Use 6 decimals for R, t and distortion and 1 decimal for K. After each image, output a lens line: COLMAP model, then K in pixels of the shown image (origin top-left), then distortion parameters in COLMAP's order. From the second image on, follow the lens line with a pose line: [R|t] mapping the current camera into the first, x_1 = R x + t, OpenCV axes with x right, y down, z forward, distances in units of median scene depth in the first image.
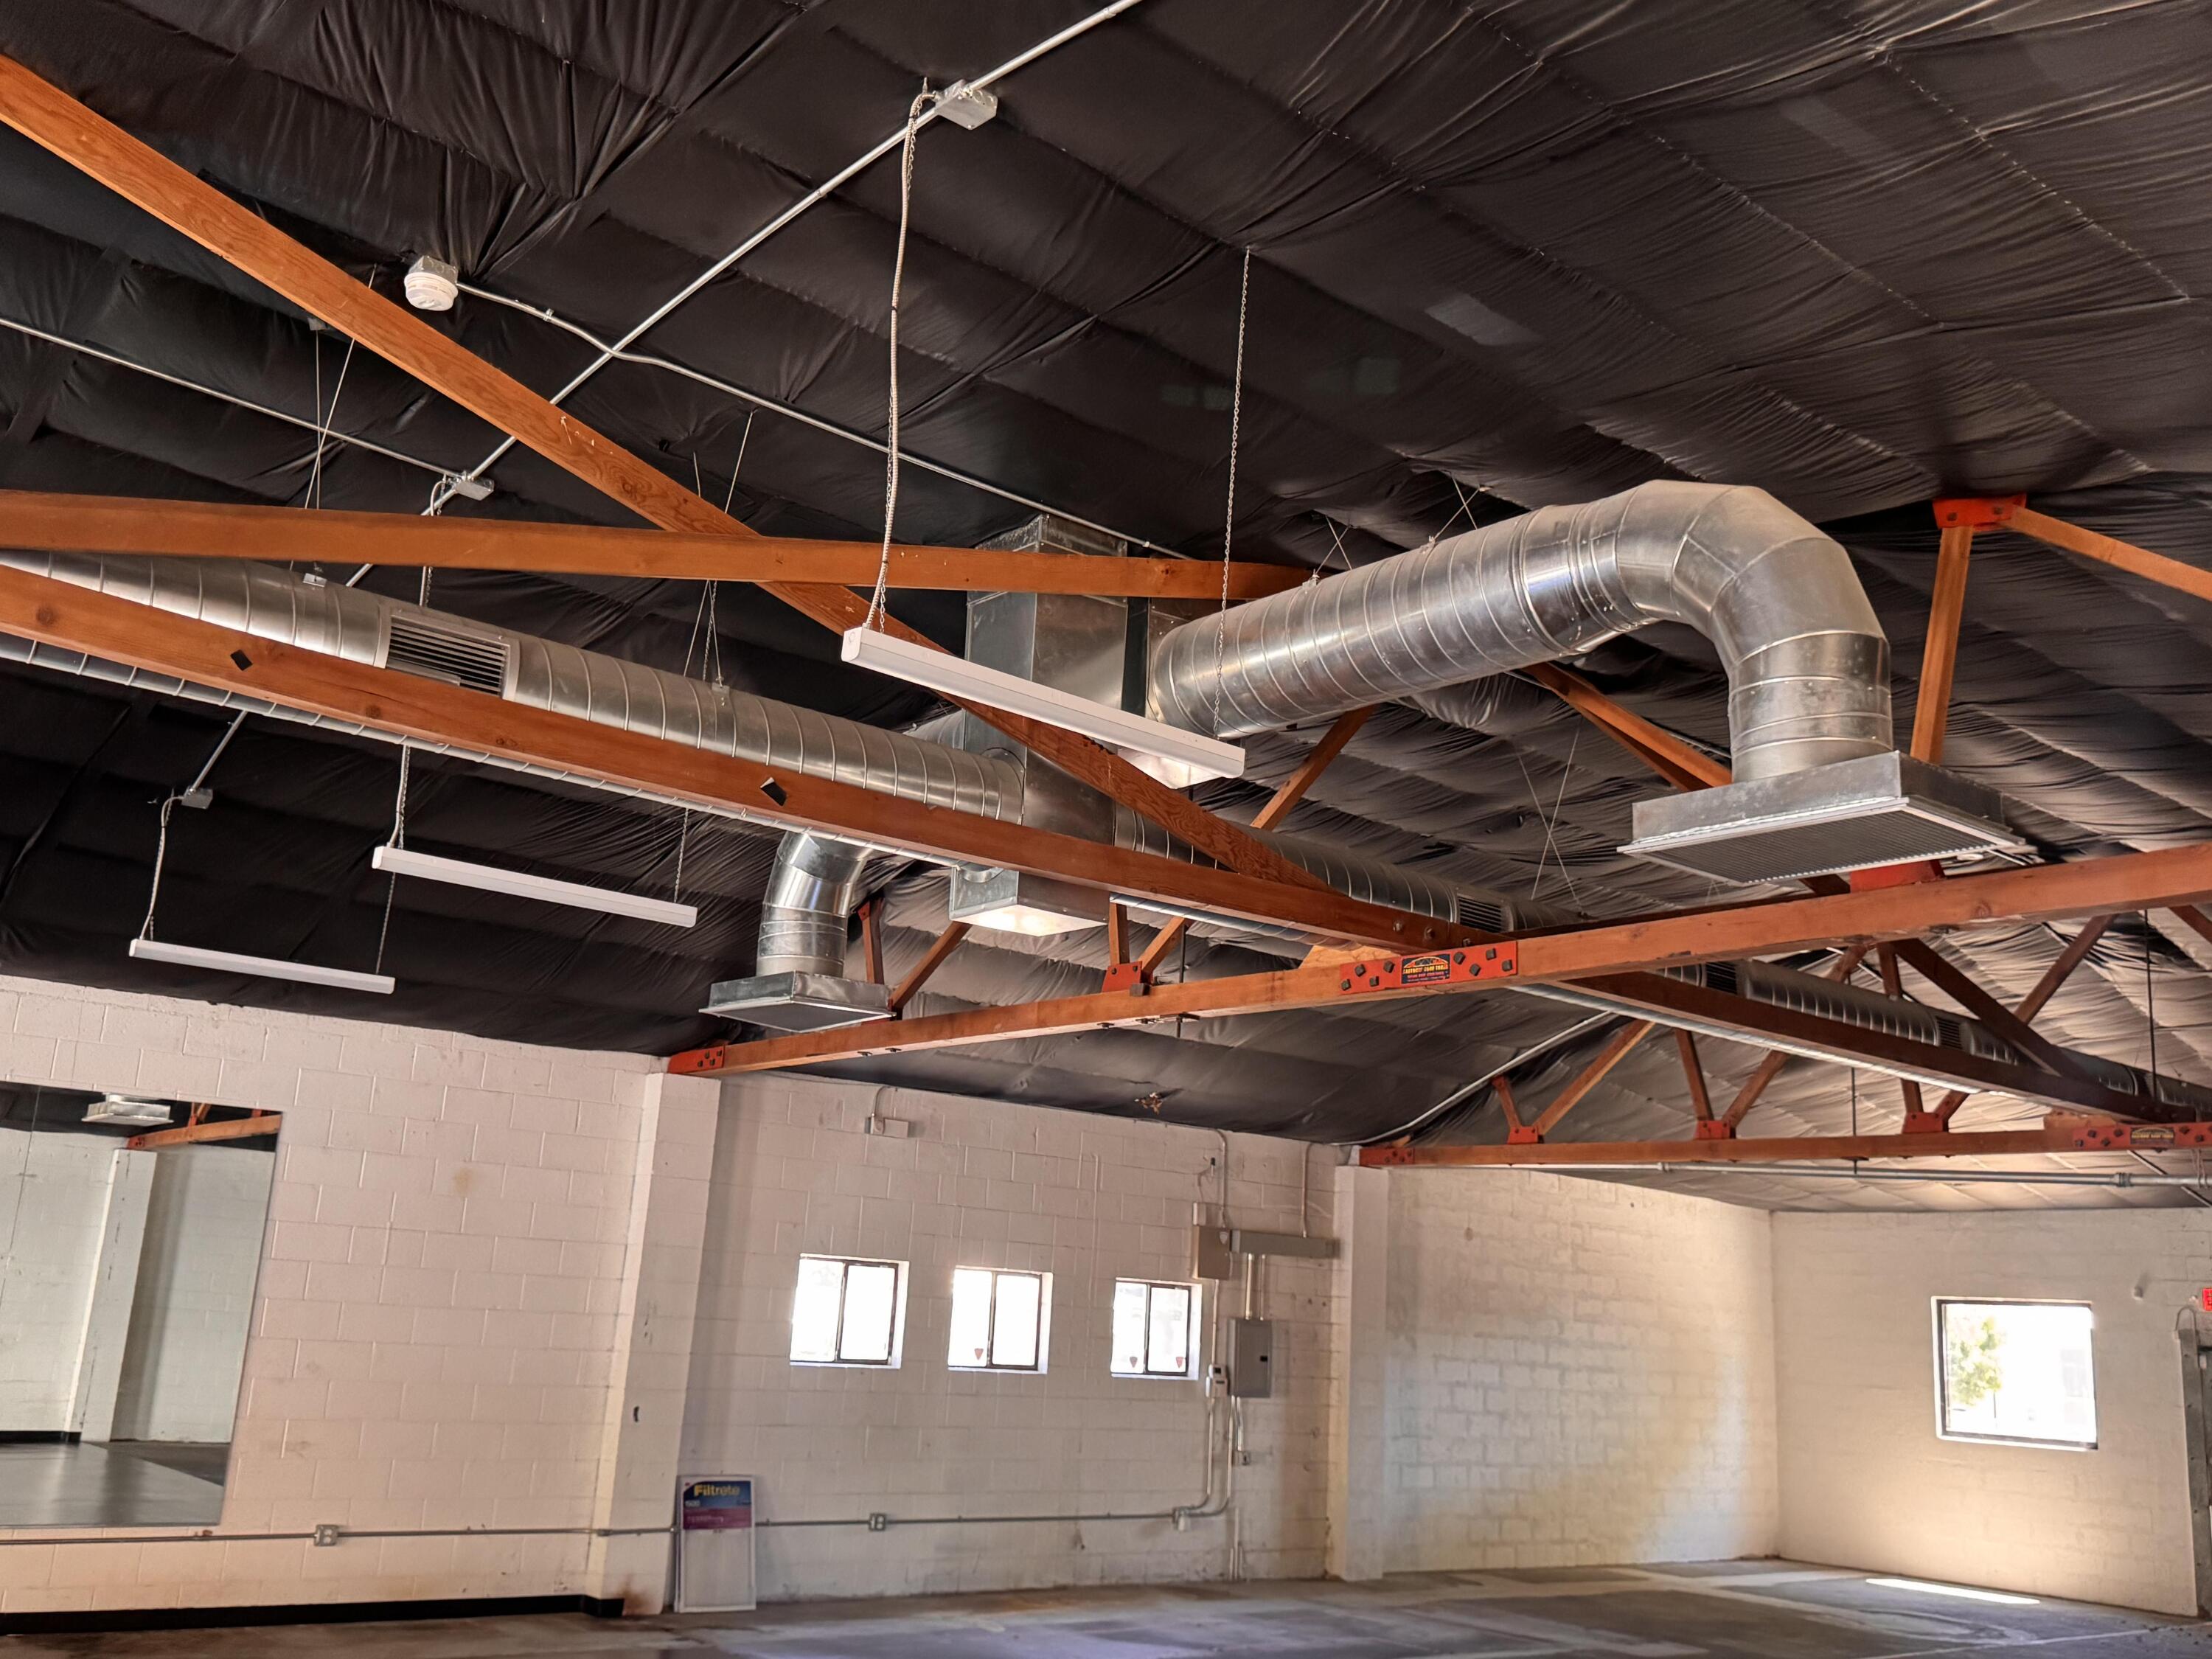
lens RADIAL K [[1951.1, 0, 1102.4], [0, 1951.1, 809.1], [0, 0, 1]] dist [0.132311, -0.234210]
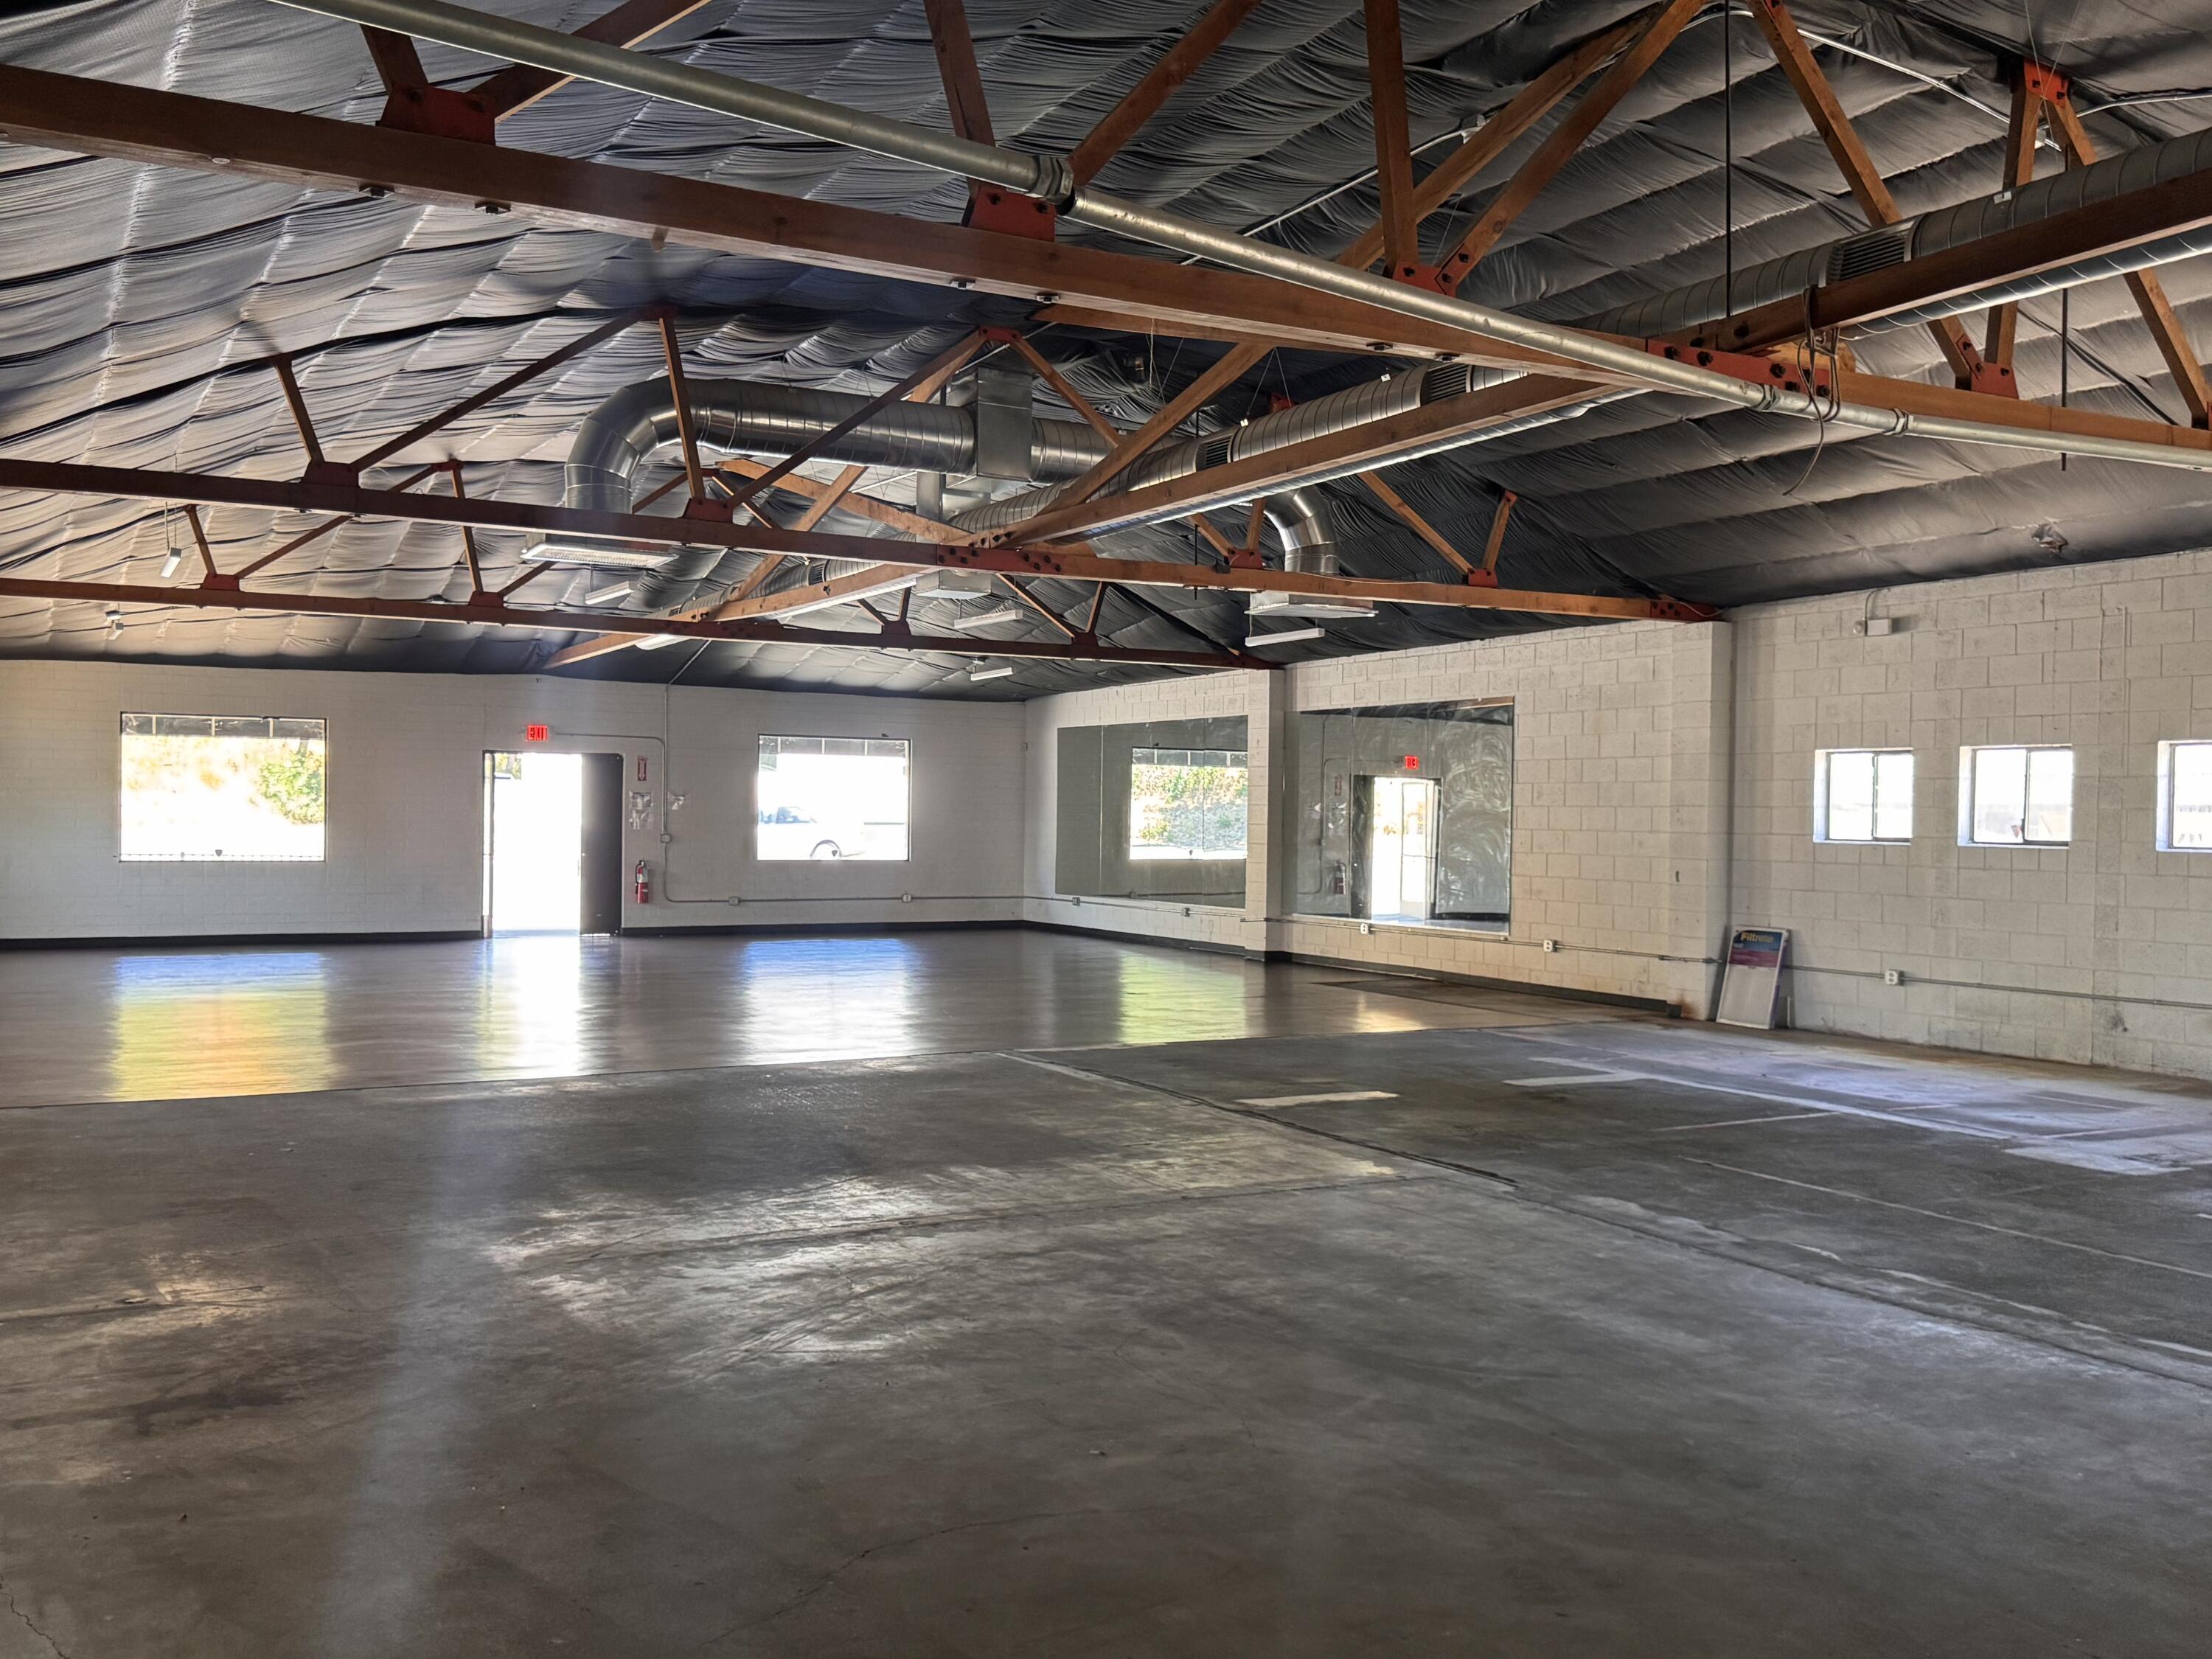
lens RADIAL K [[1951.1, 0, 1106.3], [0, 1951.1, 842.3], [0, 0, 1]] dist [0.132311, -0.234210]
pose [[-0.170966, -0.039206, -0.984497, 1.015775], [0.234256, 0.968938, -0.079267, 0.264528], [0.957024, -0.244176, -0.156471, 0.749582]]
